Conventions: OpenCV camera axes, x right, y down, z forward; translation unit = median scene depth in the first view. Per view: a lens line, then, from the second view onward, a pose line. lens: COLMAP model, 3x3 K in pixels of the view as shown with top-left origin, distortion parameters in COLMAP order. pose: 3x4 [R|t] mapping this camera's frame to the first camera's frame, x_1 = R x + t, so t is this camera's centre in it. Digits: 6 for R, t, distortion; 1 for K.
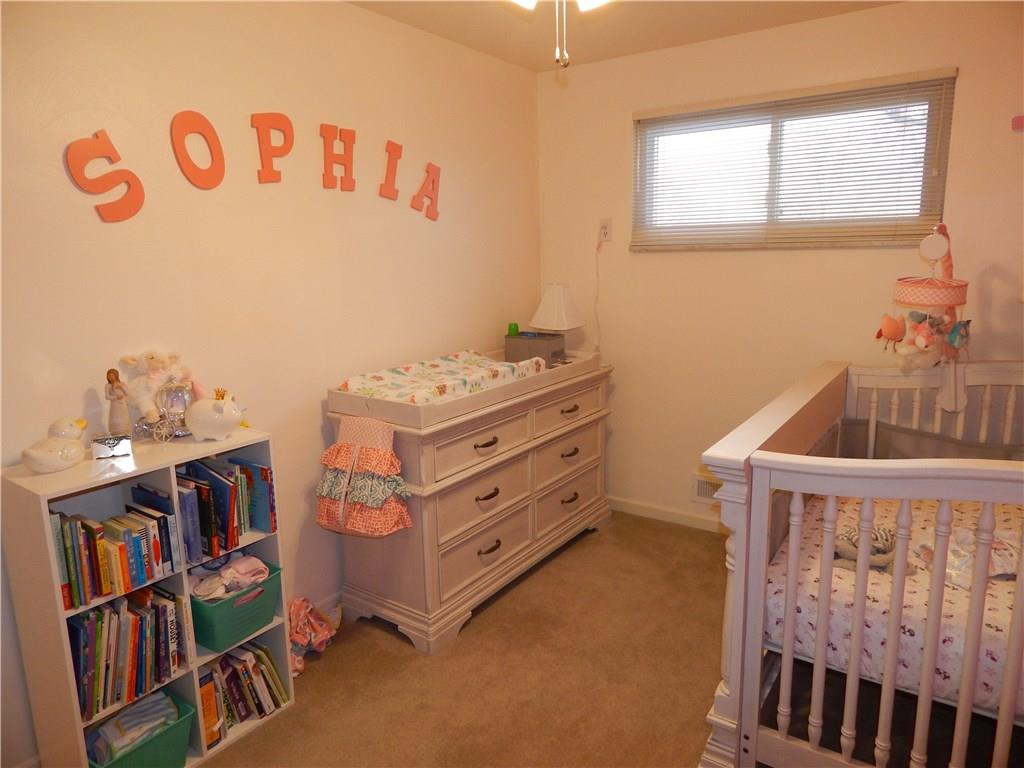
lens RADIAL K [[669.1, 0, 513.0], [0, 669.1, 380.2], [0, 0, 1]] dist [-0.002263, -0.005105]
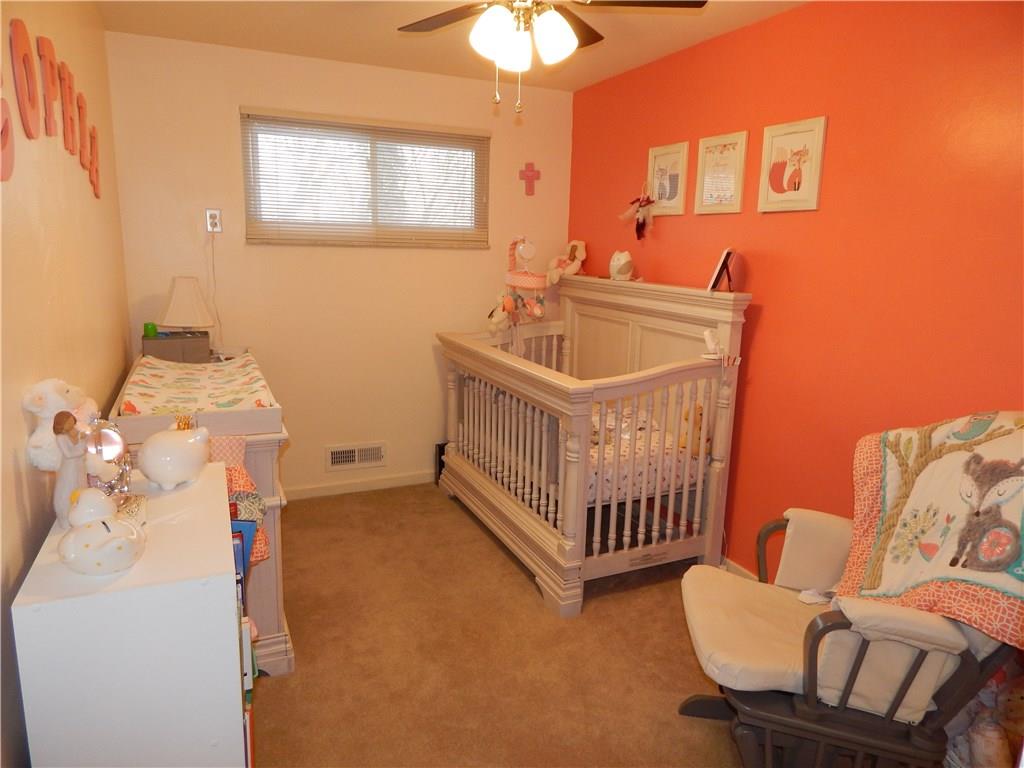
lens RADIAL K [[669.1, 0, 513.0], [0, 669.1, 380.2], [0, 0, 1]] dist [-0.002263, -0.005105]
pose [[0.503575, -0.137159, 0.852995, -0.596833], [0.125856, 0.988432, 0.084636, -0.029381], [-0.854735, 0.064734, 0.515012, 0.183384]]
